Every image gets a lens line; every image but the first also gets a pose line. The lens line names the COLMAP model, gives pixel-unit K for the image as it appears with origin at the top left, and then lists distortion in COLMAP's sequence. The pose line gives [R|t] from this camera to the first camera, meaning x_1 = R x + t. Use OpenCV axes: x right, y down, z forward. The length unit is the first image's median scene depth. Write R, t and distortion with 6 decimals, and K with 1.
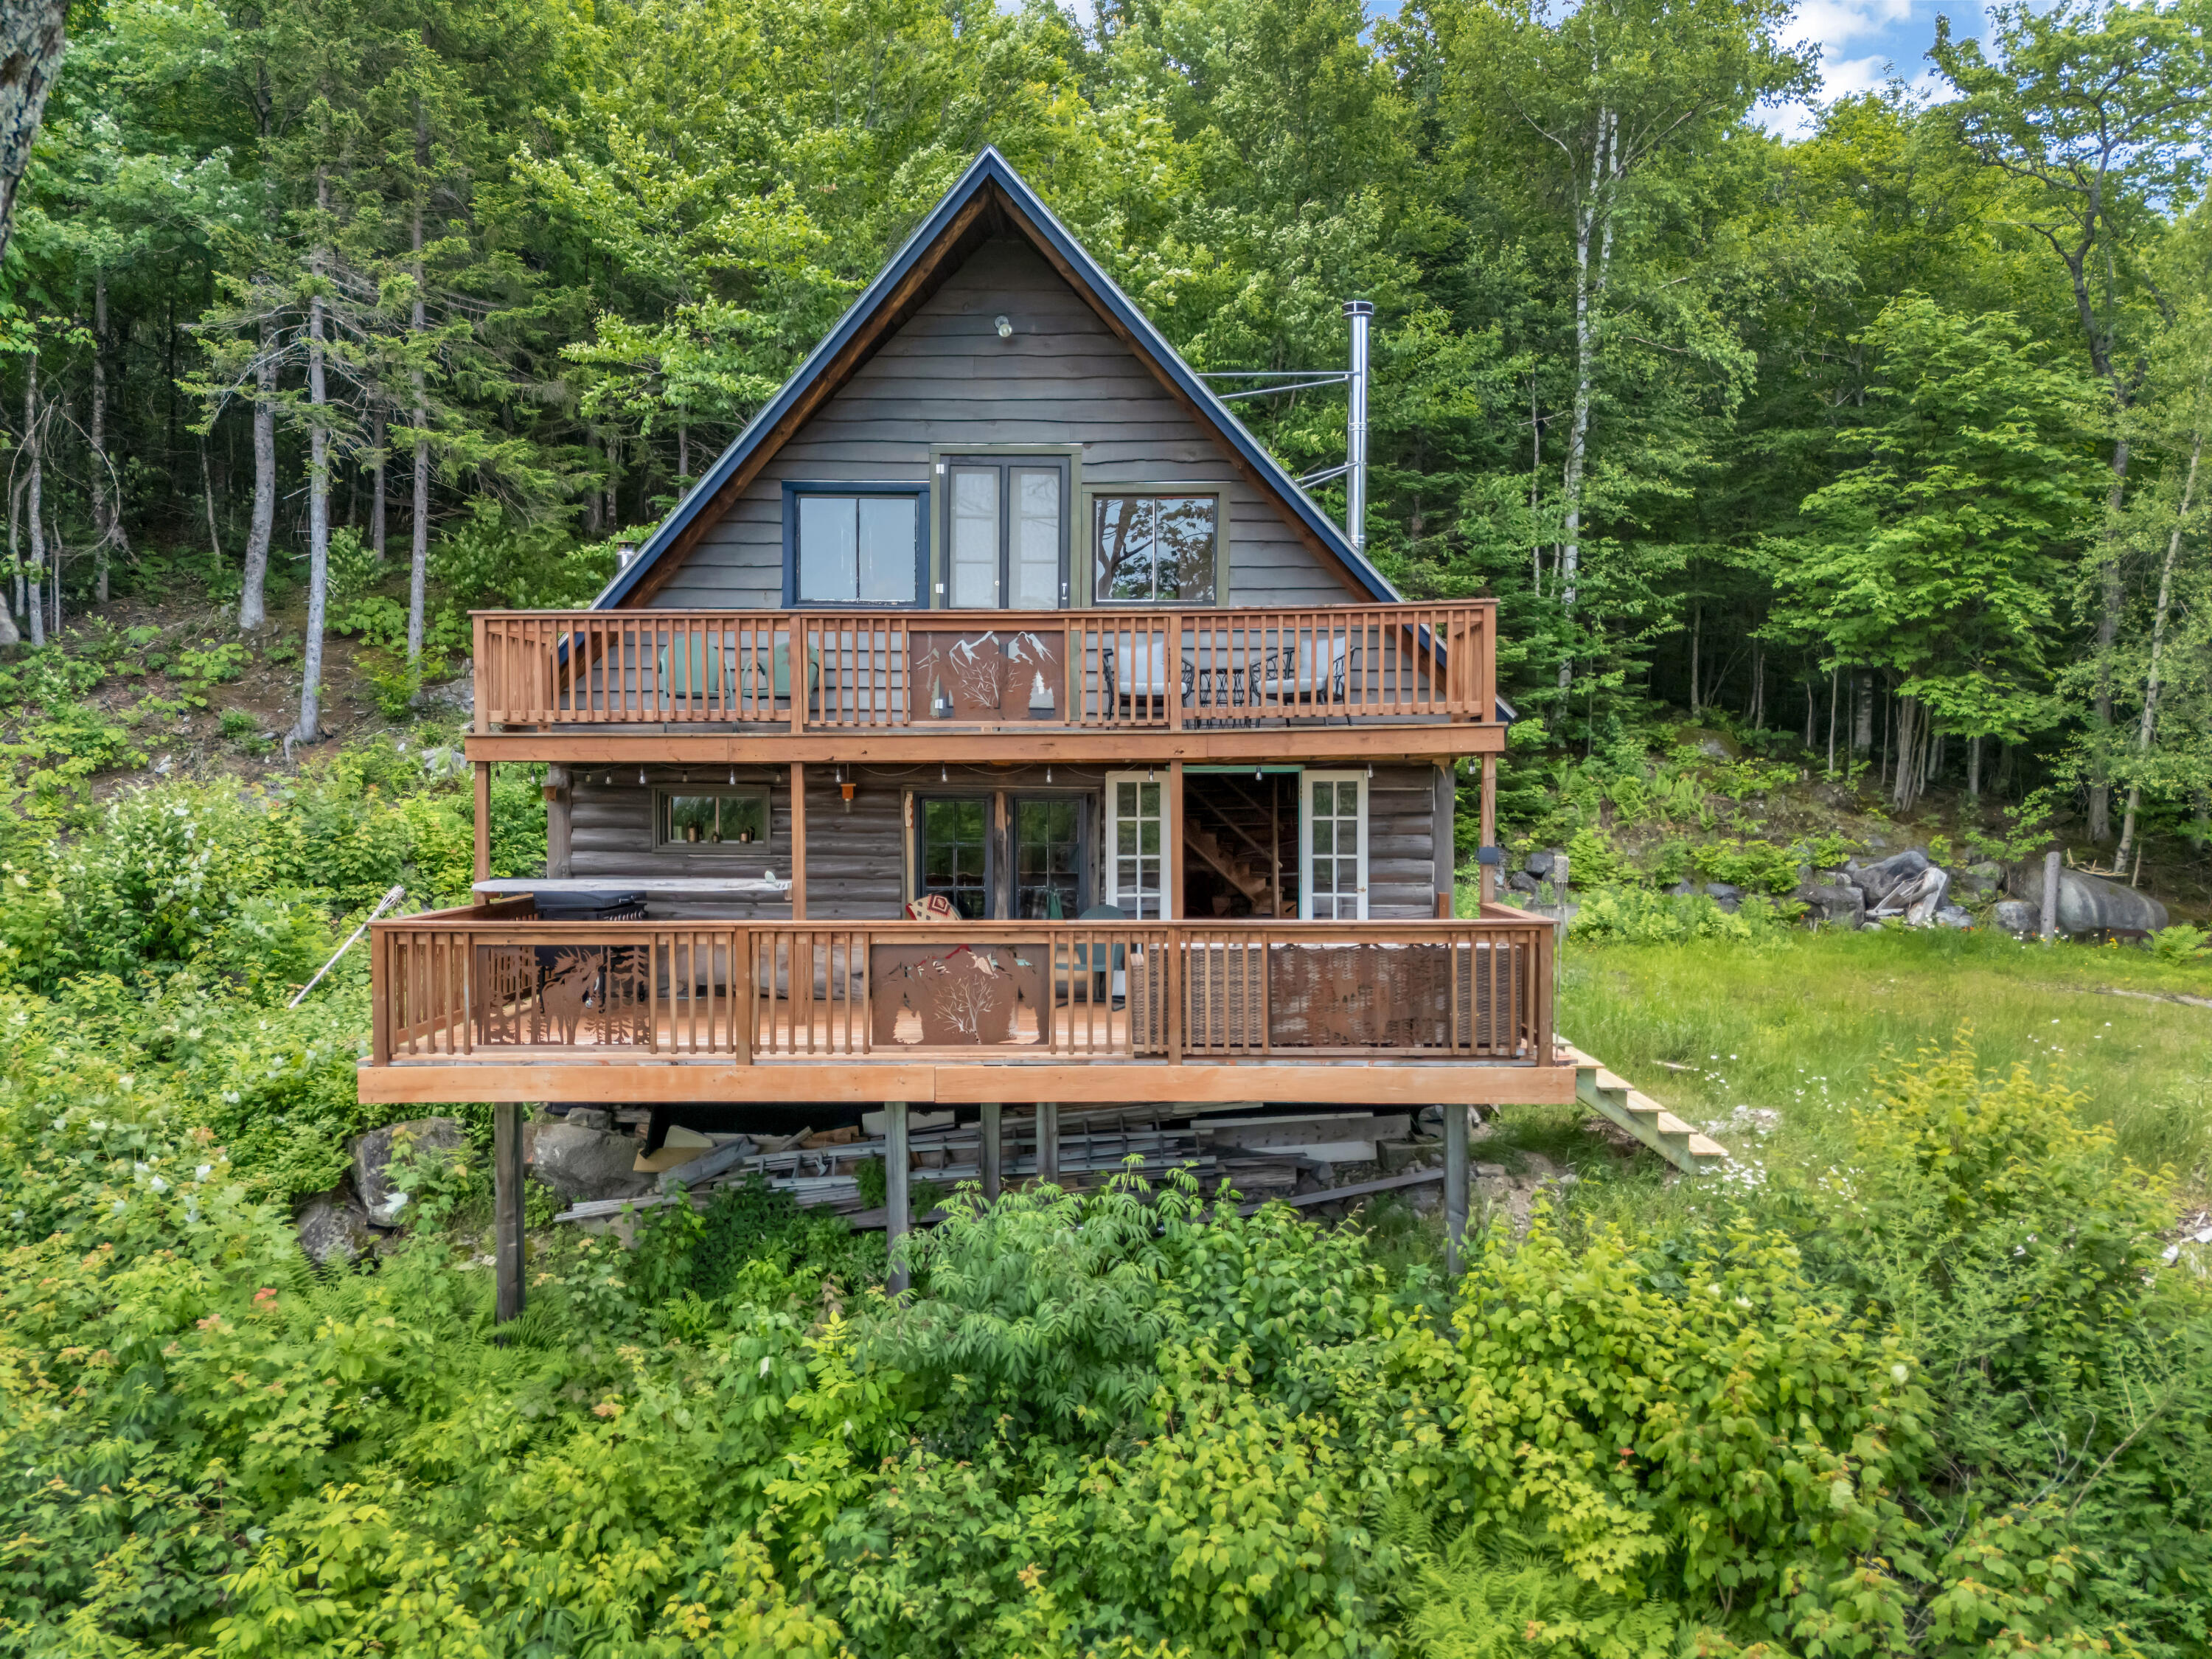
lens RADIAL K [[1624.8, 0, 1106.0], [0, 1624.8, 829.5], [0, 0, 1]] dist [0.036571, 0.000030]
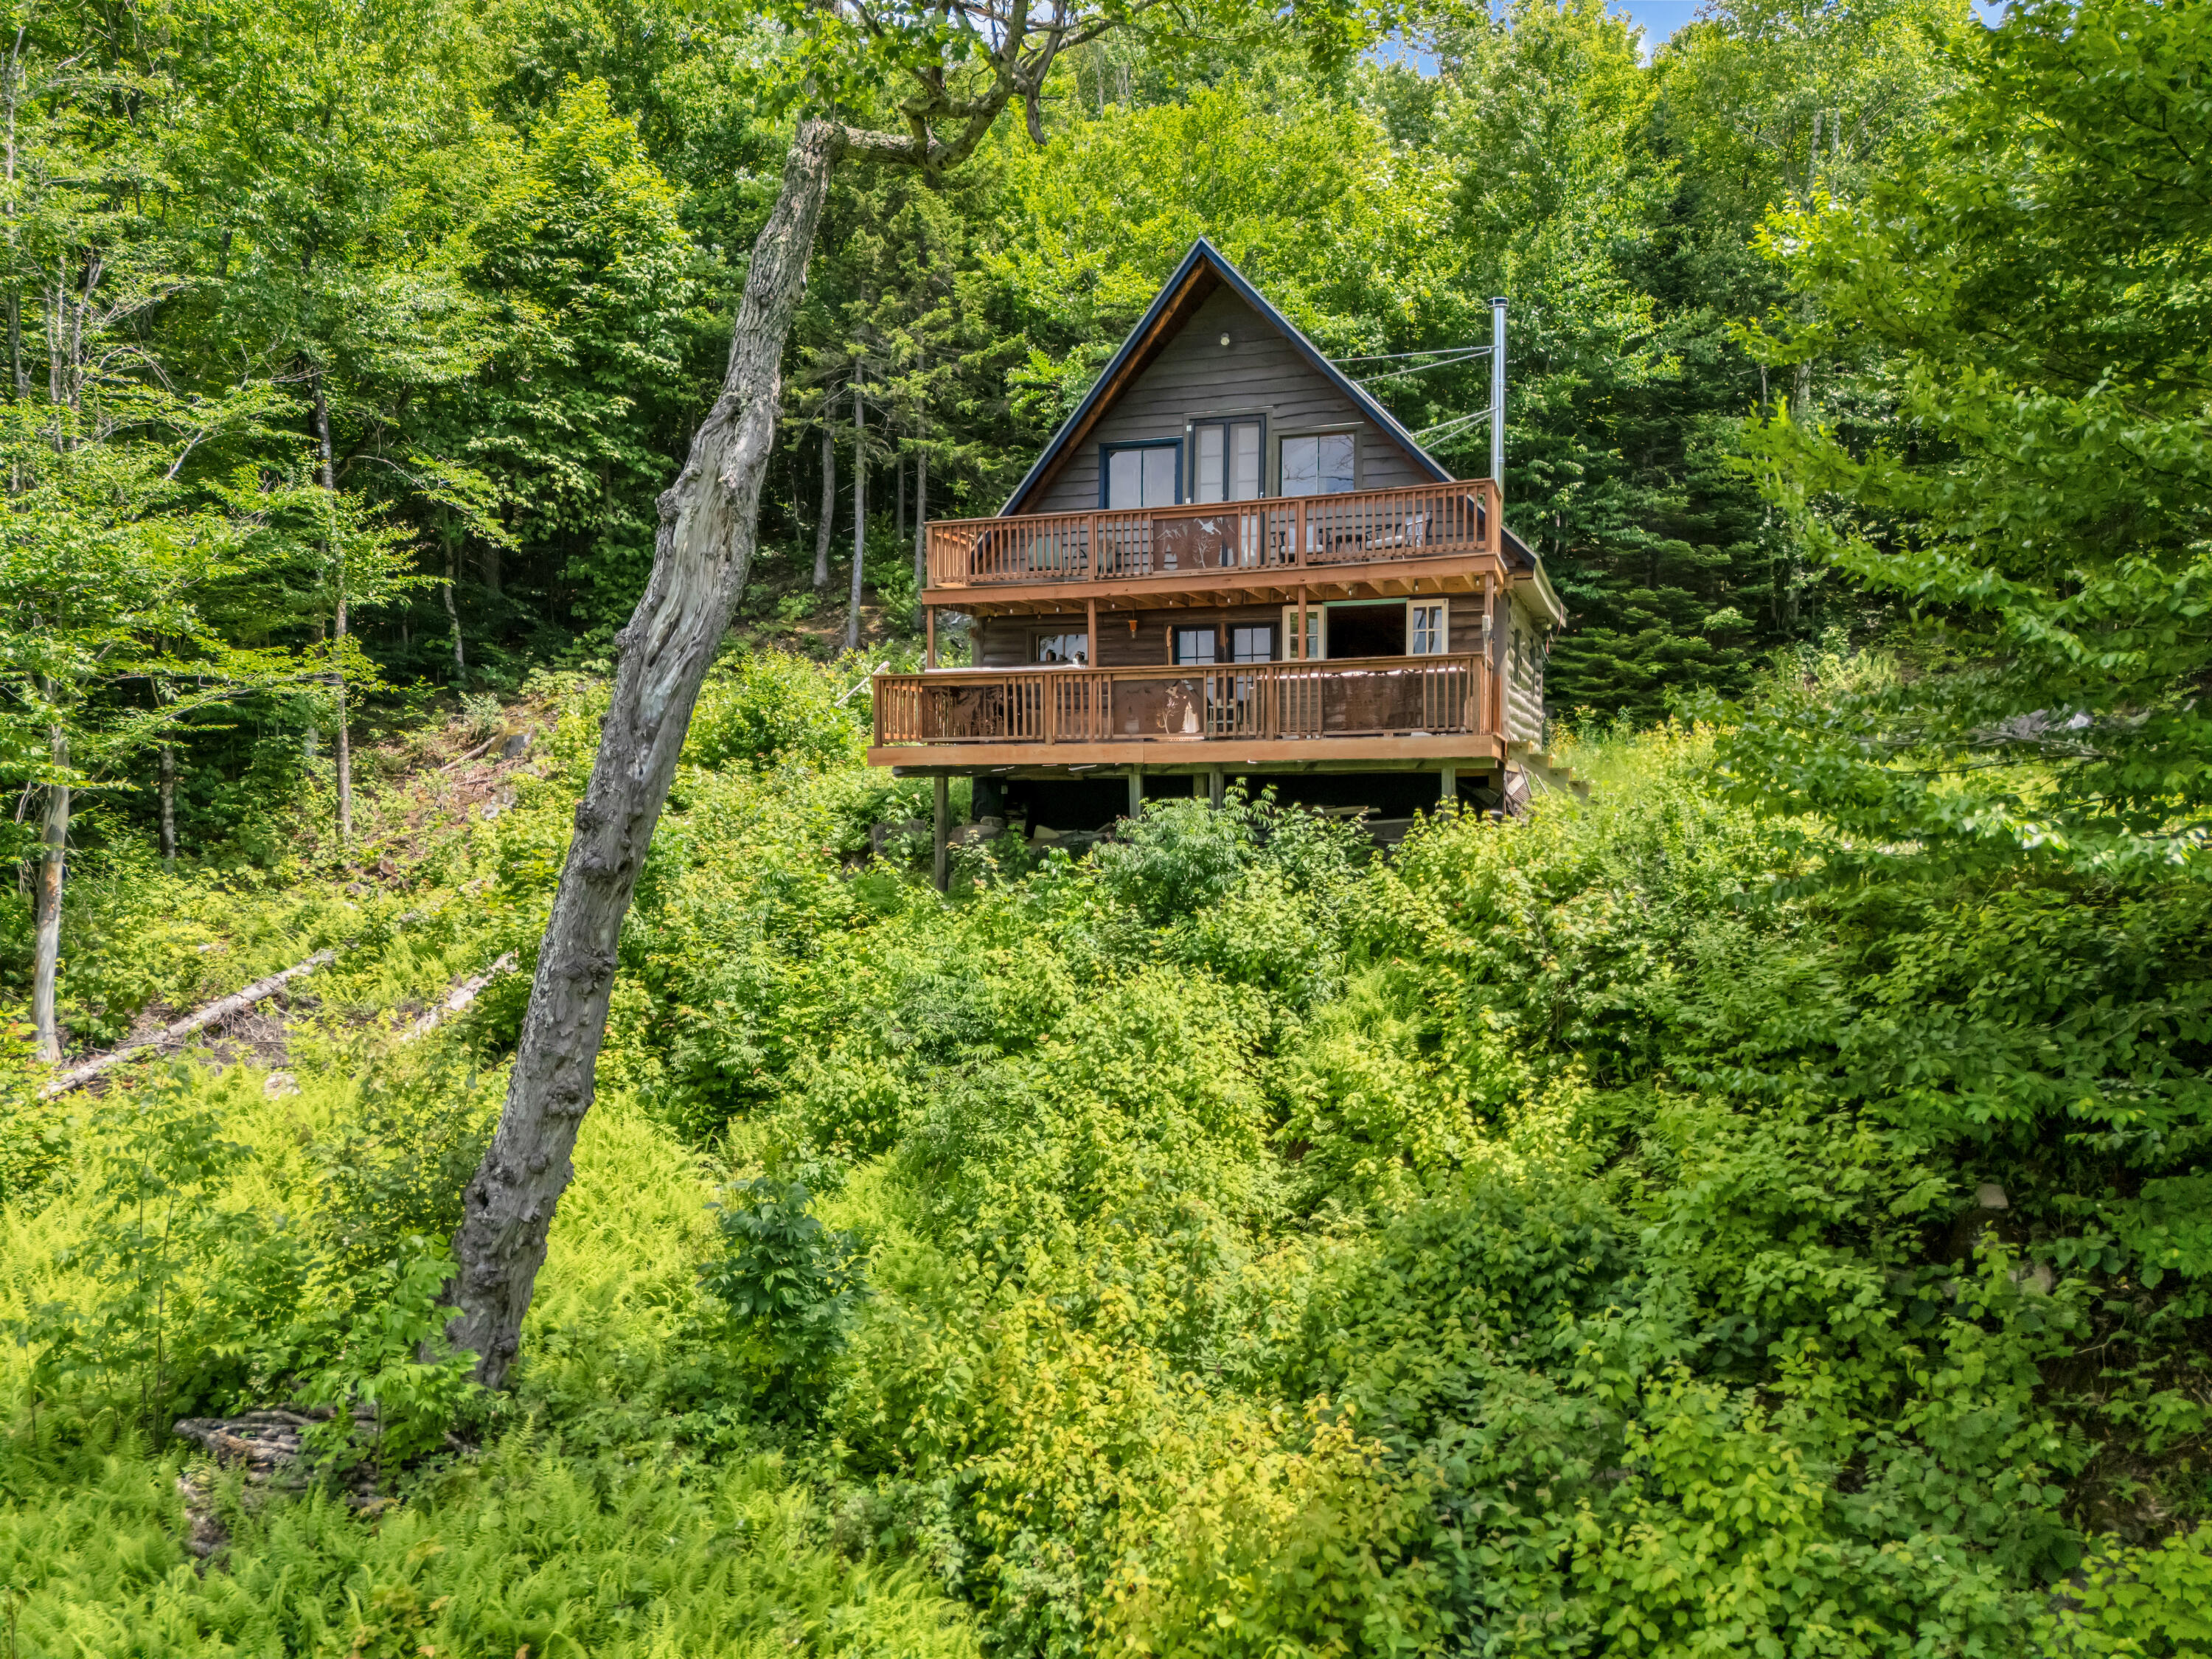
lens RADIAL K [[1641.4, 0, 1106.0], [0, 1641.4, 829.5], [0, 0, 1]] dist [0.175475, -0.379392]
pose [[0.952740, 0.003219, -0.303769, 0.332721], [-0.006776, 0.999920, -0.010656, 0.206824], [0.303710, 0.012211, 0.952686, -0.632036]]
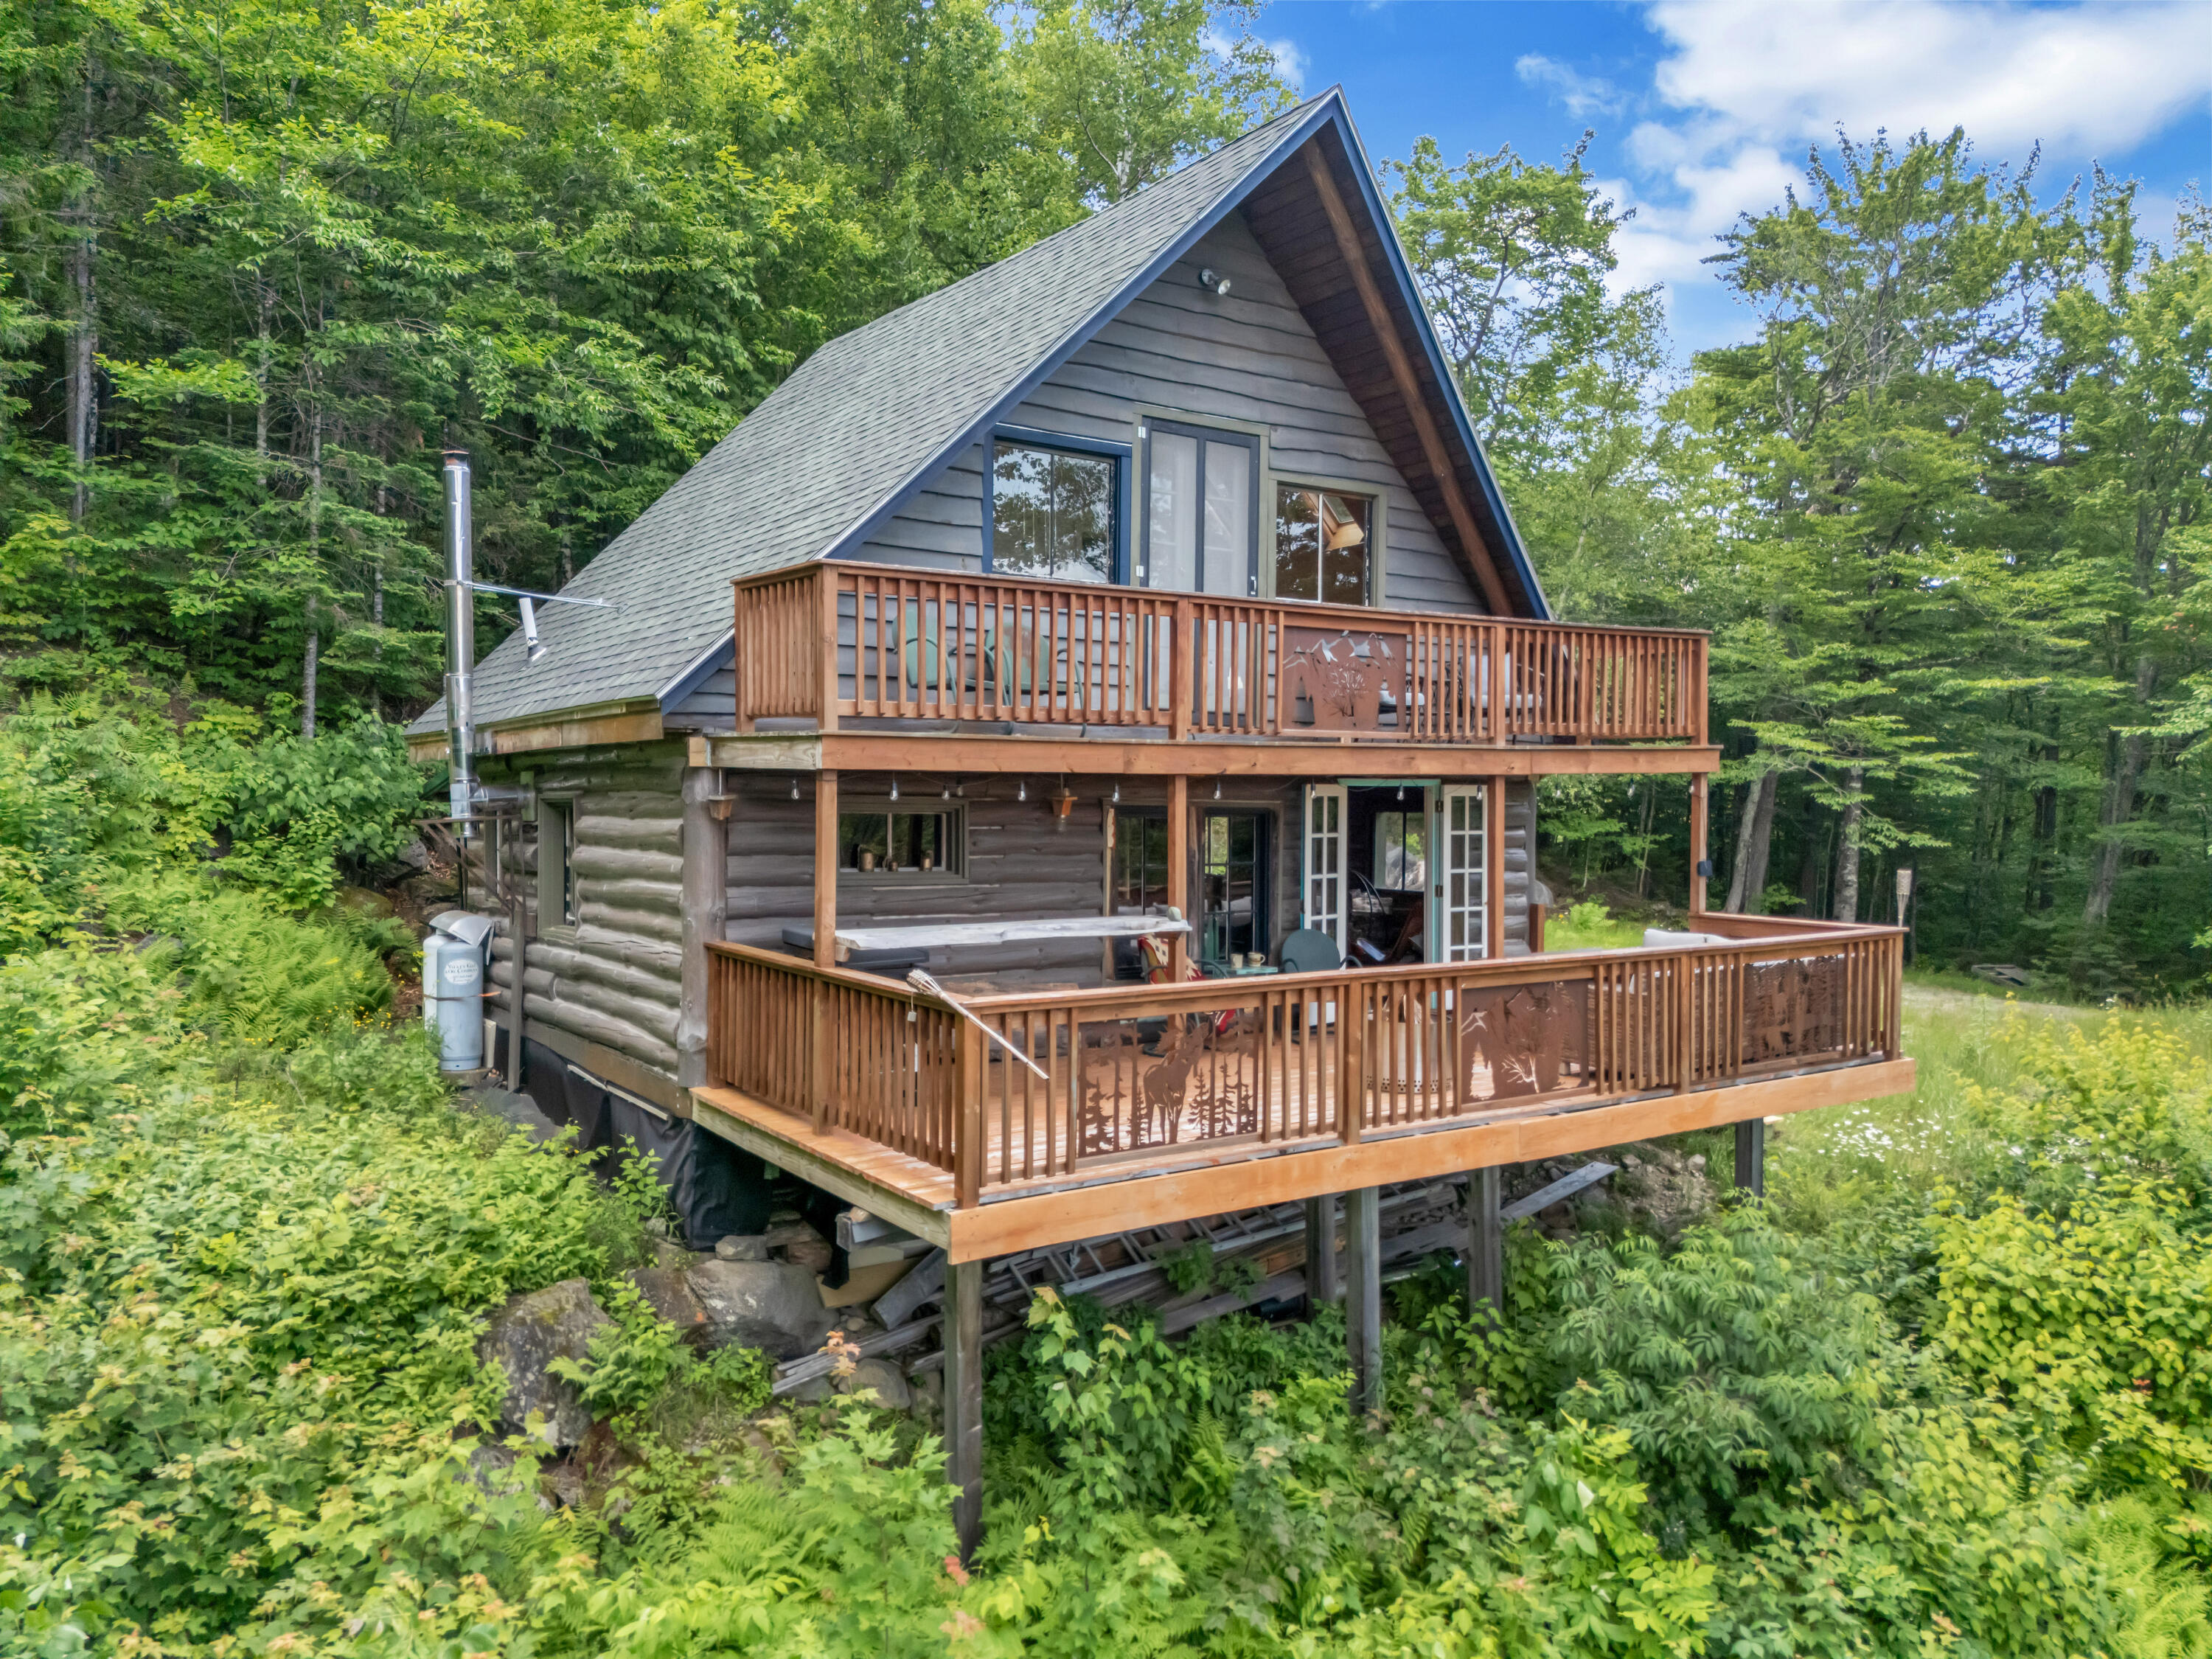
lens RADIAL K [[1625.2, 0, 1106.0], [0, 1625.2, 829.5], [0, 0, 1]] dist [0.110514, -0.116323]
pose [[0.809236, -0.008171, 0.587427, -0.630137], [0.004111, 0.999958, 0.008247, -0.018066], [-0.587469, -0.004259, 0.809235, 0.309359]]
